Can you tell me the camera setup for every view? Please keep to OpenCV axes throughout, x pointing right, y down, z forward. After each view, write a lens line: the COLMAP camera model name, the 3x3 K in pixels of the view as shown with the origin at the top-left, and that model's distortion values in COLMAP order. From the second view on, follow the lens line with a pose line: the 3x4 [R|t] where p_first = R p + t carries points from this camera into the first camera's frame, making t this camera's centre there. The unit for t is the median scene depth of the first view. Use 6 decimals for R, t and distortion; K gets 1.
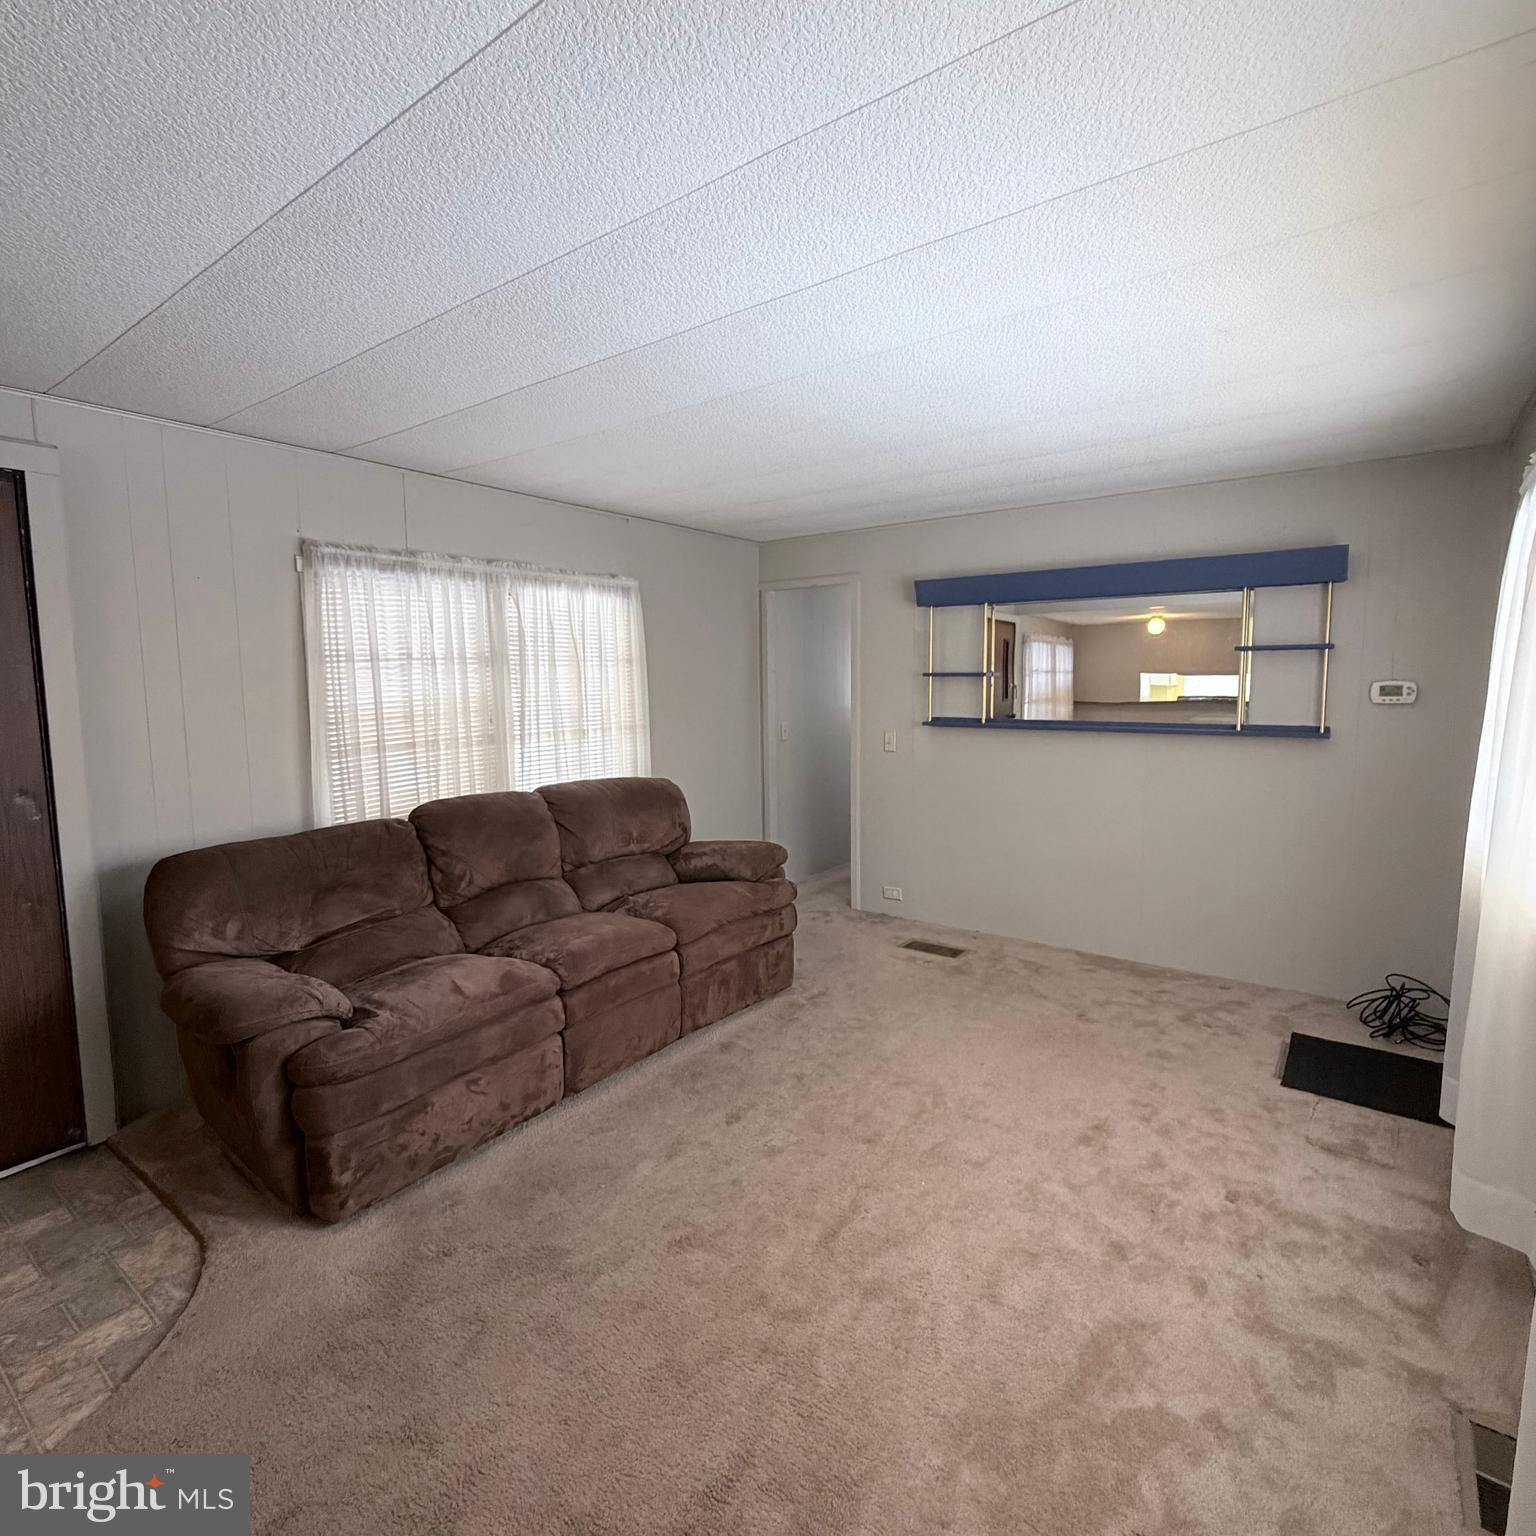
lens RADIAL K [[820.0, 0, 767.8], [0, 820.0, 765.8], [0, 0, 1]] dist [-0.001517, -0.000199]
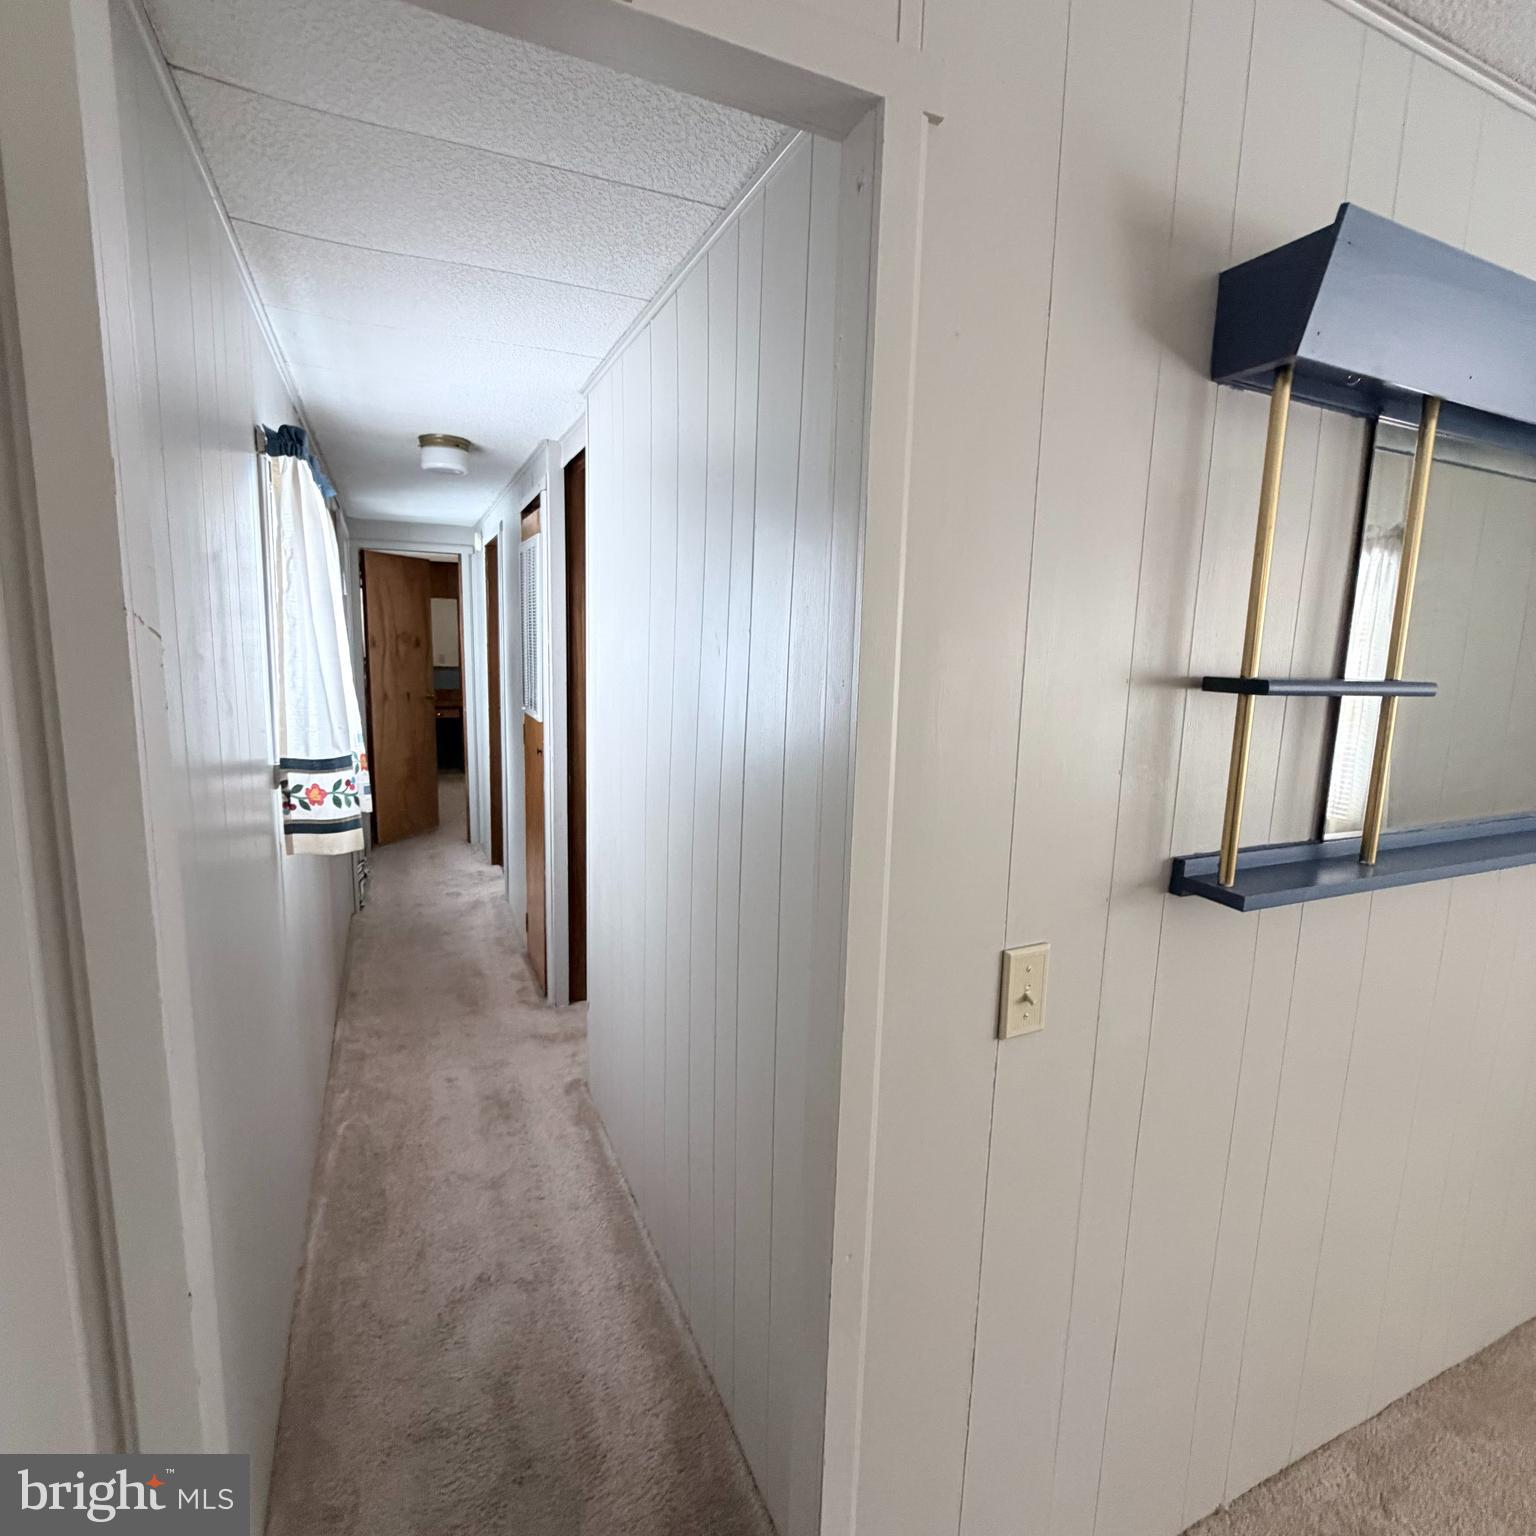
lens RADIAL K [[820.0, 0, 767.8], [0, 820.0, 765.8], [0, 0, 1]] dist [-0.001517, -0.000199]
pose [[0.481852, -0.107918, 0.869582, -0.104537], [0.058160, 0.994138, 0.091148, -0.178218], [-0.874320, 0.006655, 0.485304, 1.506253]]
